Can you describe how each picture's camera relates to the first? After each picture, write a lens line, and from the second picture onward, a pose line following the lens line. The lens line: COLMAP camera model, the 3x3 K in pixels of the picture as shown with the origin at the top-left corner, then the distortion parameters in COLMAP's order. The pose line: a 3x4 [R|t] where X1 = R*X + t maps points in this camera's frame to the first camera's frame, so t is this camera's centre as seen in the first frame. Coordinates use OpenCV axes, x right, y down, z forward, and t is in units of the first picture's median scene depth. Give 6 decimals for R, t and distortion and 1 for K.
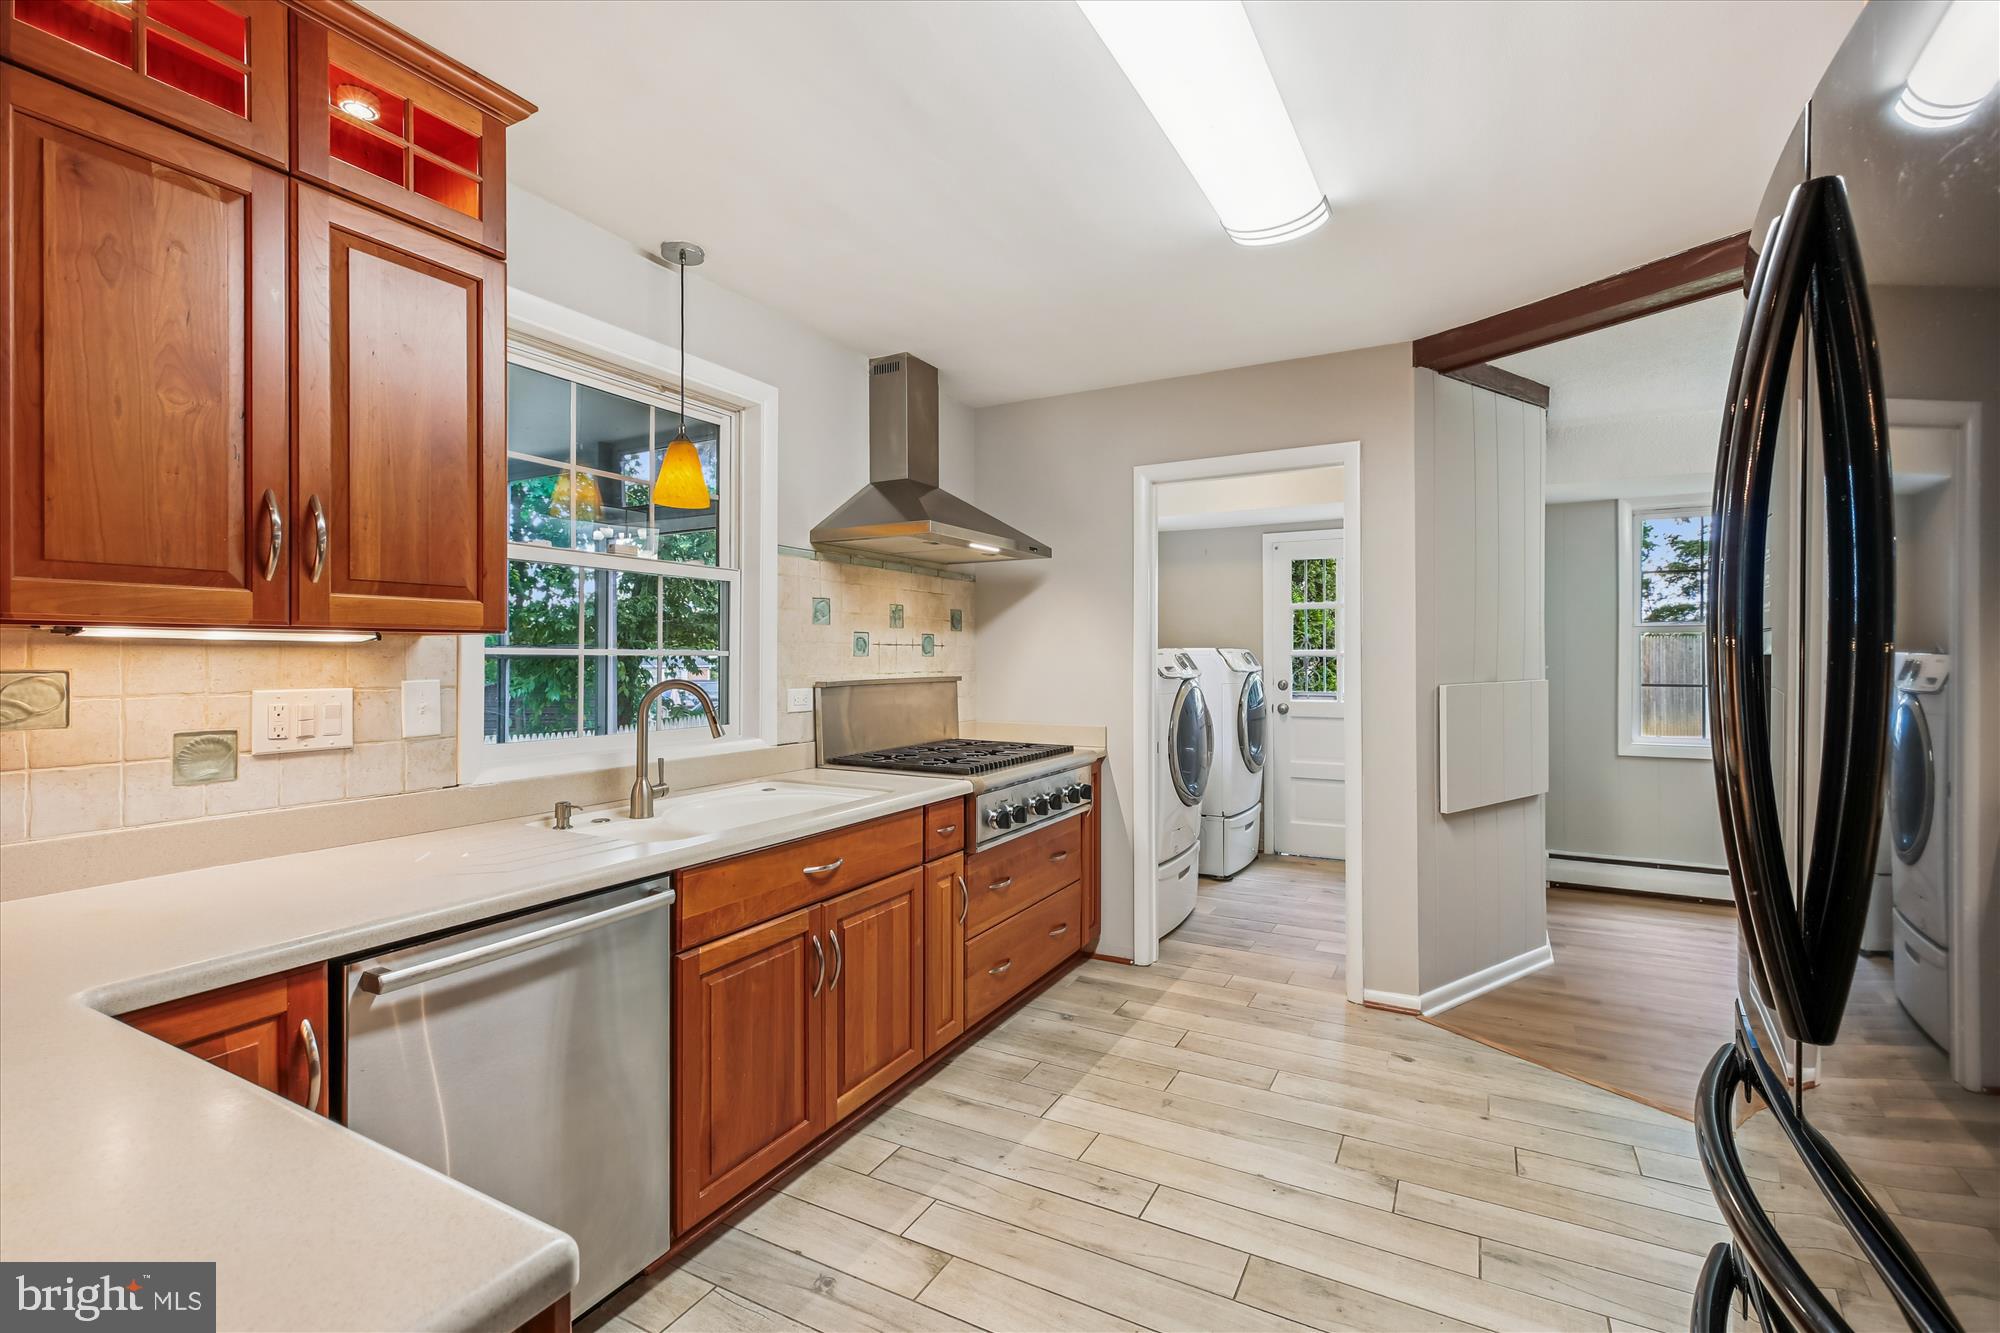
lens RADIAL K [[890.7, 0, 1000.7], [0, 890.7, 655.2], [0, 0, 1]] dist [0.006997, -0.001683]
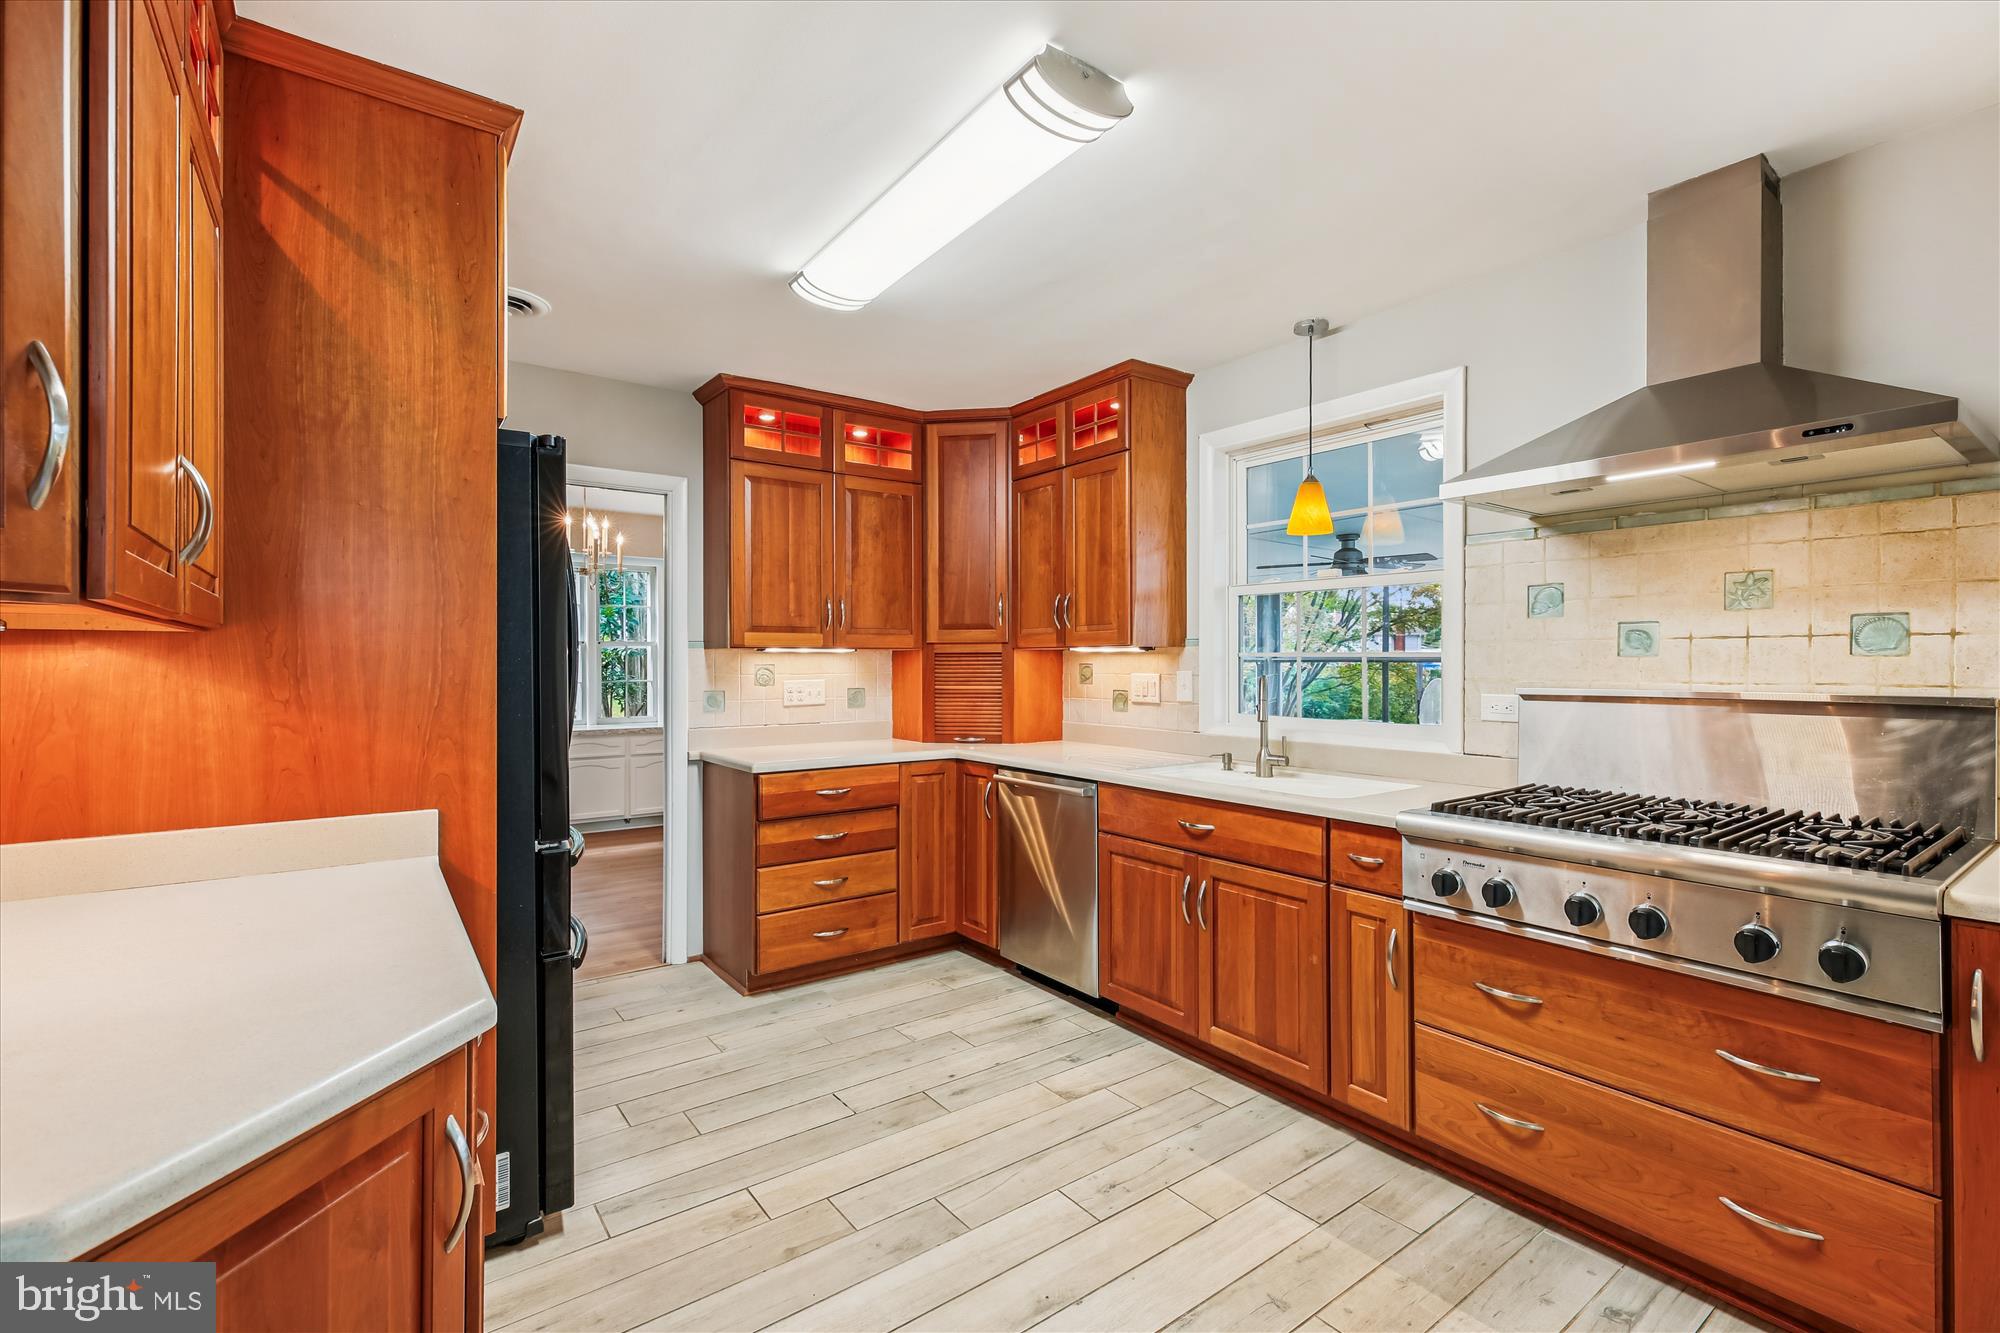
lens RADIAL K [[890.7, 0, 1001.0], [0, 890.7, 664.4], [0, 0, 1]] dist [0.006997, -0.001683]
pose [[-0.420582, 0.004984, -0.907241, 0.981227], [0.003893, 0.999986, 0.003689, 0.004654], [0.907246, -0.001981, -0.420595, 1.194586]]
